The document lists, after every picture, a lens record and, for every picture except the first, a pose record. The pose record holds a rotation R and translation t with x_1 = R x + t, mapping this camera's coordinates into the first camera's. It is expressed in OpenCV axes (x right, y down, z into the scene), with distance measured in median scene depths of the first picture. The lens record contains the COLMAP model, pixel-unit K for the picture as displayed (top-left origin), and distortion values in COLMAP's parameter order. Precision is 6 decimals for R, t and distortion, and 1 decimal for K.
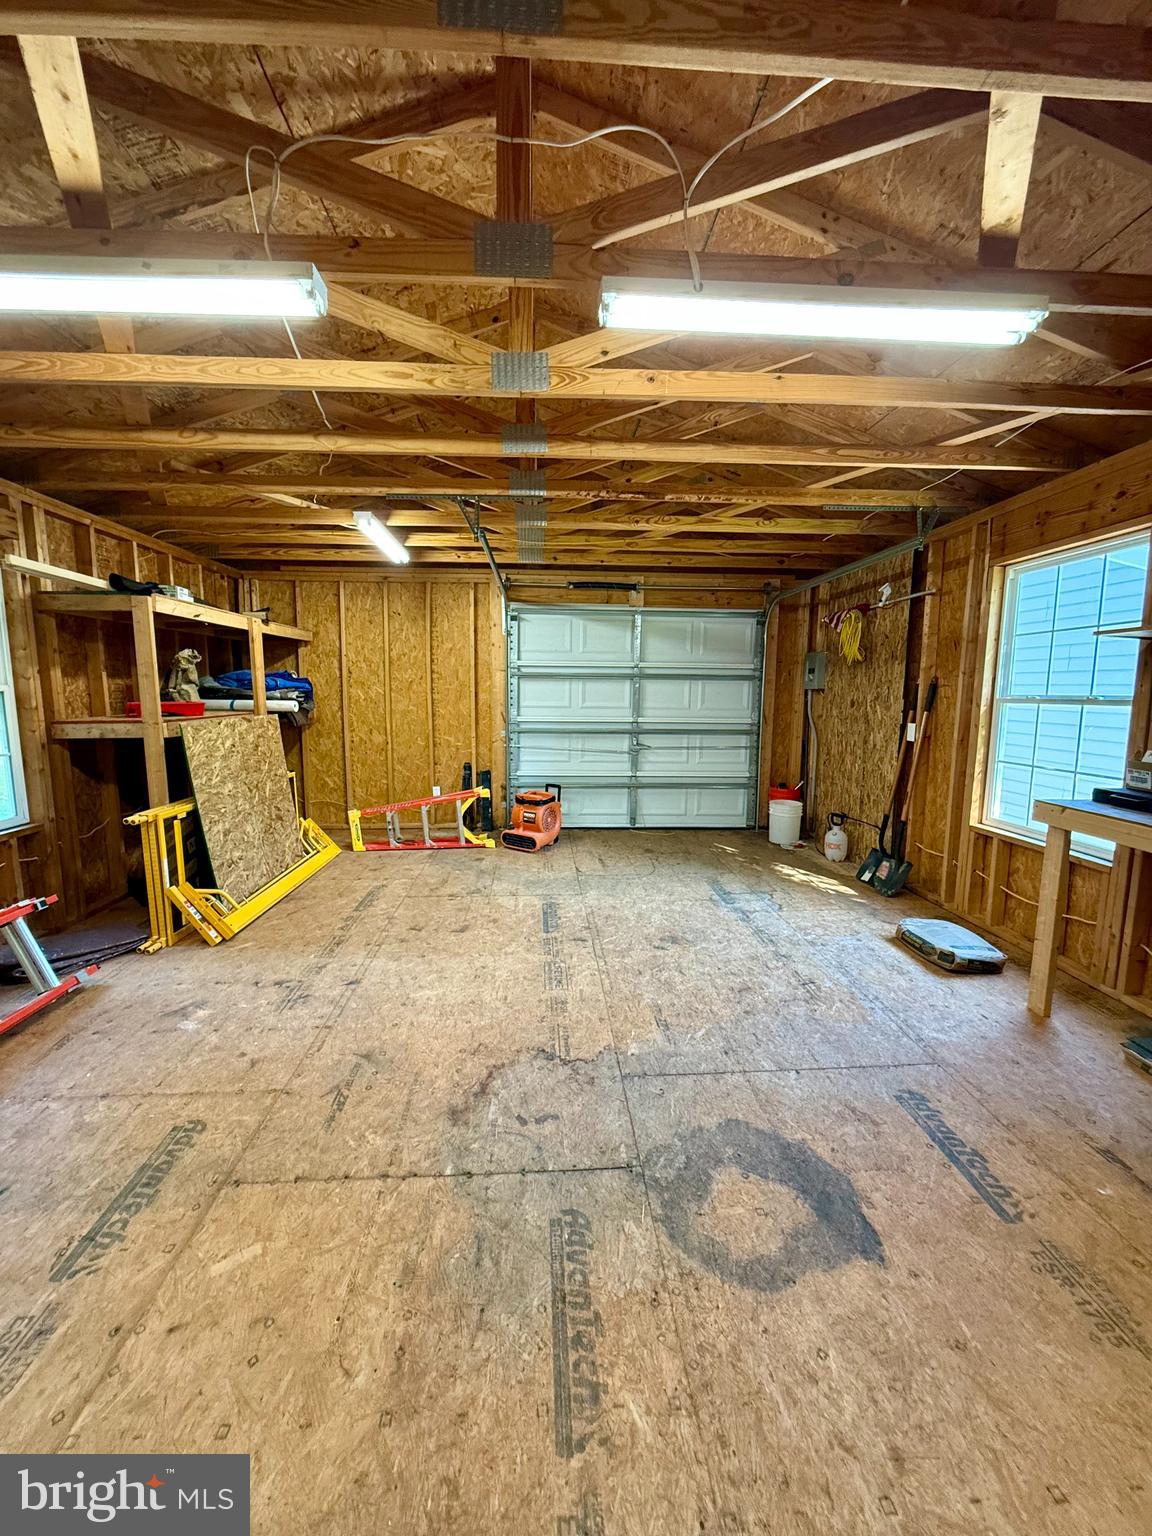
lens RADIAL K [[608.5, 0, 576.0], [0, 608.5, 768.0], [0, 0, 1]] dist [0.000747, 0.000101]
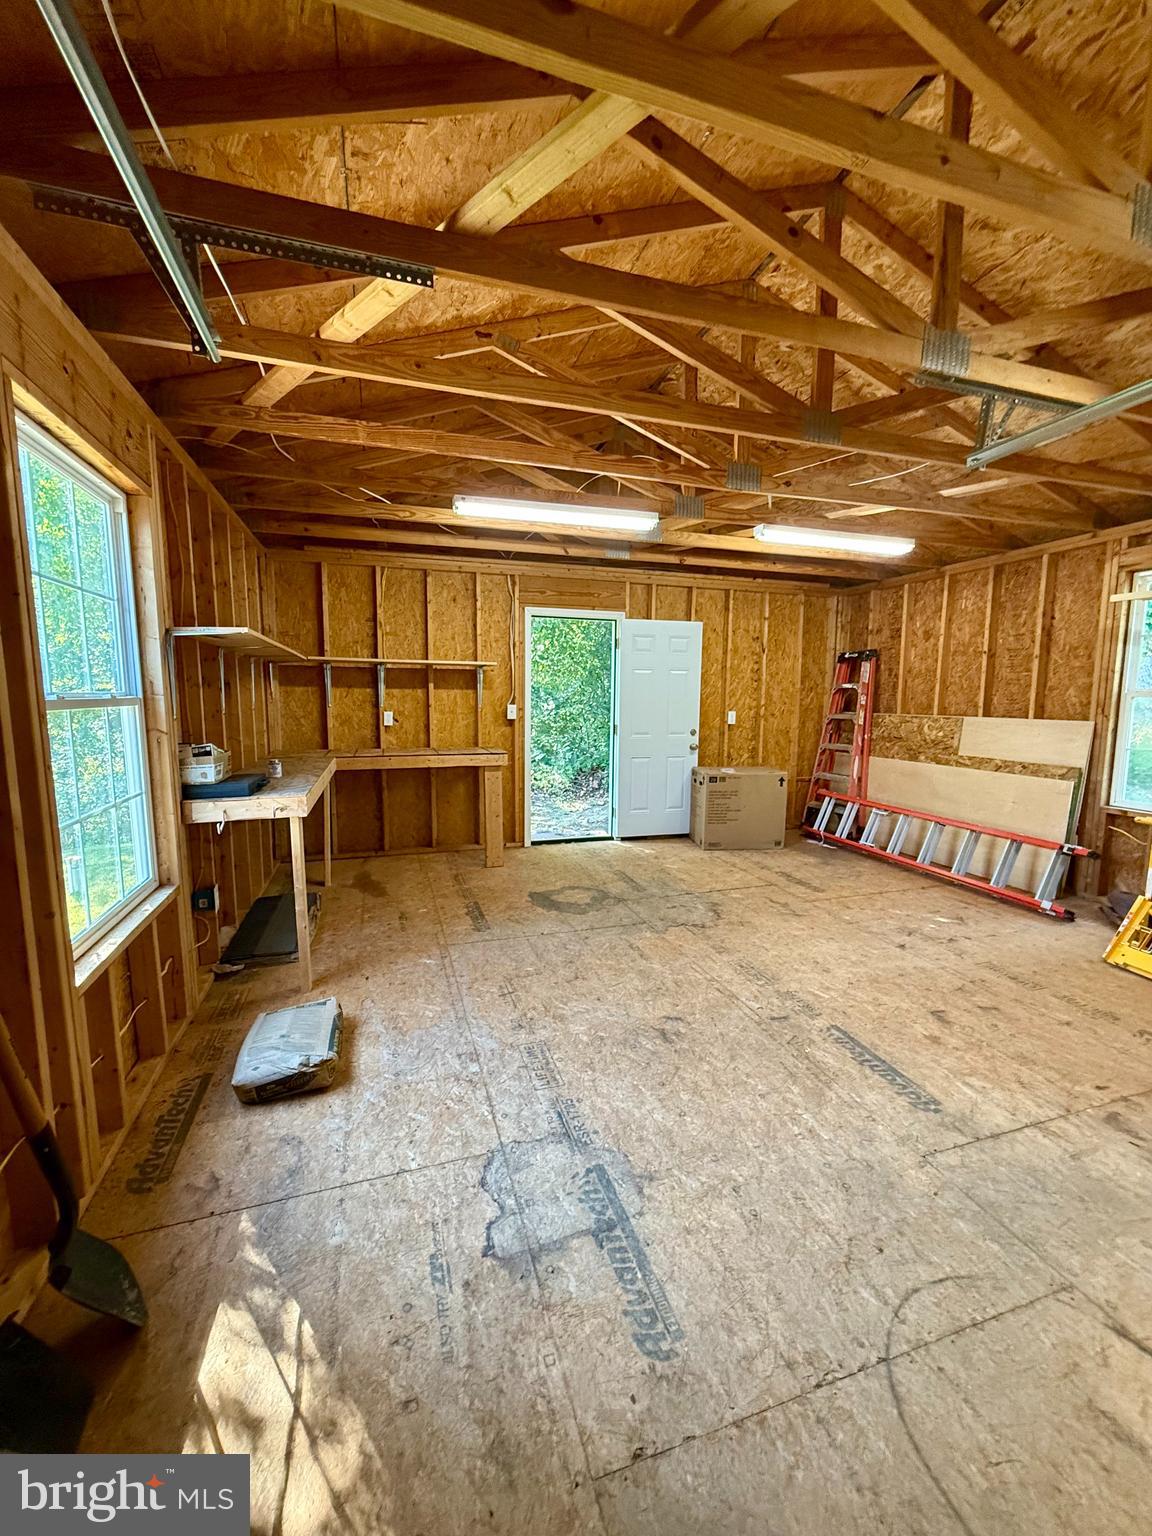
lens RADIAL K [[608.5, 0, 576.0], [0, 608.5, 768.0], [0, 0, 1]] dist [0.000747, 0.000101]
pose [[-0.968991, 0.023836, -0.245944, 0.625059], [-0.037312, 0.969810, 0.240992, -0.284265], [0.244263, 0.242696, -0.938847, 2.277774]]
